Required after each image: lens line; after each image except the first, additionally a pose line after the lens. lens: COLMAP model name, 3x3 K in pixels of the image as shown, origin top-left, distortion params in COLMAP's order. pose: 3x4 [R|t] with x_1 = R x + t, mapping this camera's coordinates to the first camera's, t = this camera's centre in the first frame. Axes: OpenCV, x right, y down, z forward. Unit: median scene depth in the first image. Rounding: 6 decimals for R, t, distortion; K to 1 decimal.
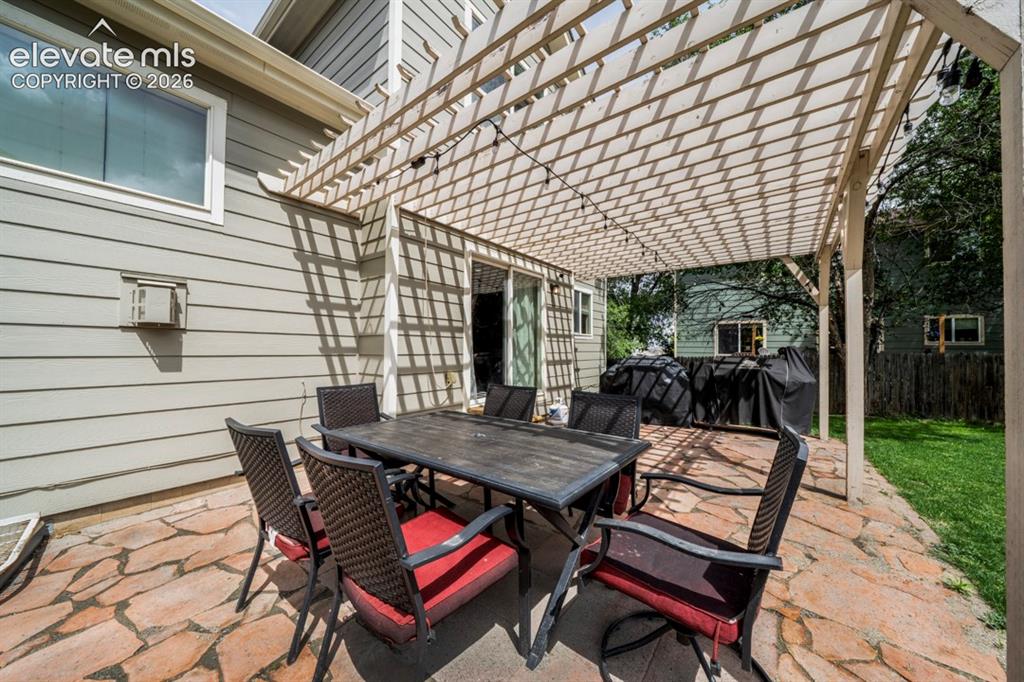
lens RADIAL K [[346.6, 0, 511.9], [0, 346.6, 343.9], [0, 0, 1]] dist [0.001294, 0.000080]
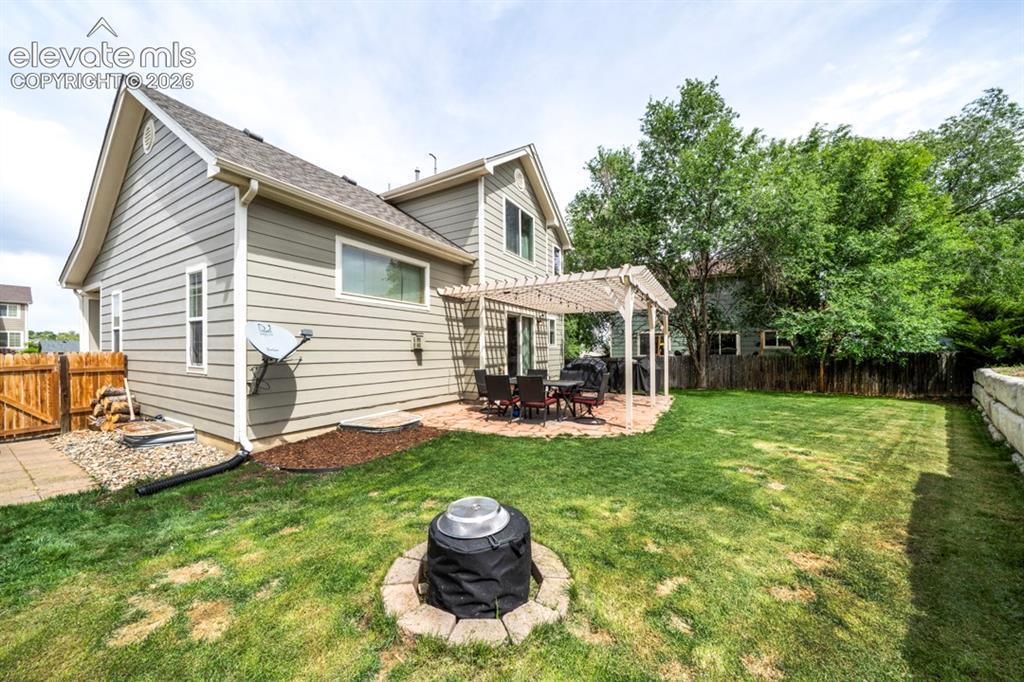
lens RADIAL K [[346.6, 0, 512.4], [0, 346.6, 343.7], [0, 0, 1]] dist [0.001294, 0.000080]
pose [[0.990672, -0.002779, 0.136241, -0.414752], [0.003404, 0.999985, -0.004354, -0.055900], [-0.136227, 0.004777, 0.990666, -1.255646]]
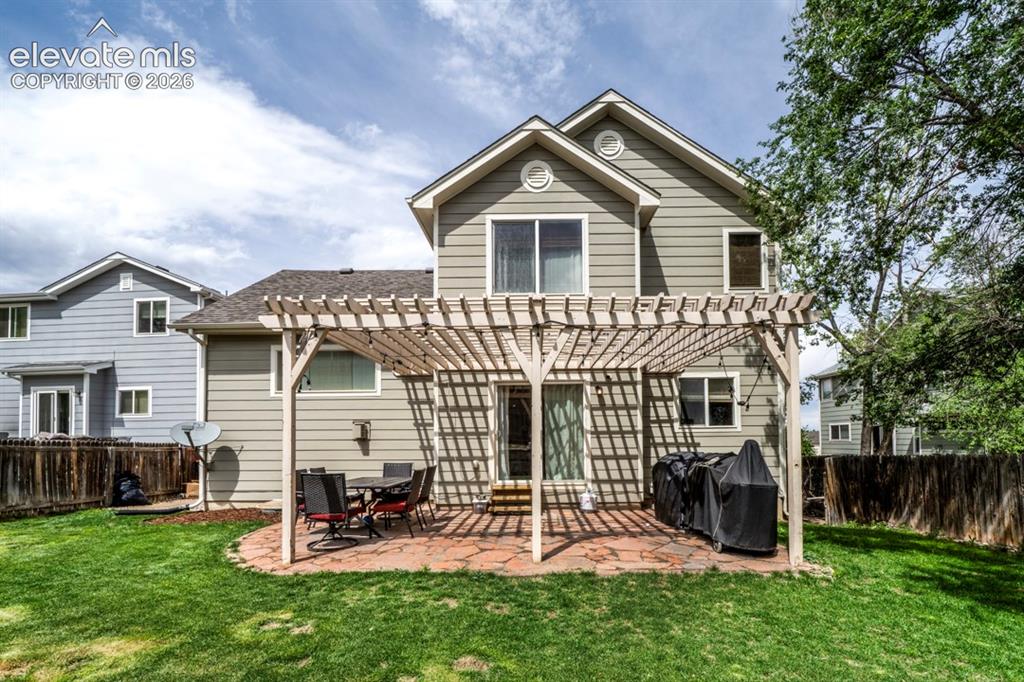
lens RADIAL K [[451.5, 0, 530.1], [0, 451.5, 432.9], [0, 0, 1]] dist [0.001503, 0.000041]
pose [[0.611975, -0.030148, -0.790303, 1.673314], [0.021479, 0.999538, -0.021496, 0.003844], [0.790586, -0.003820, 0.612340, -0.078576]]
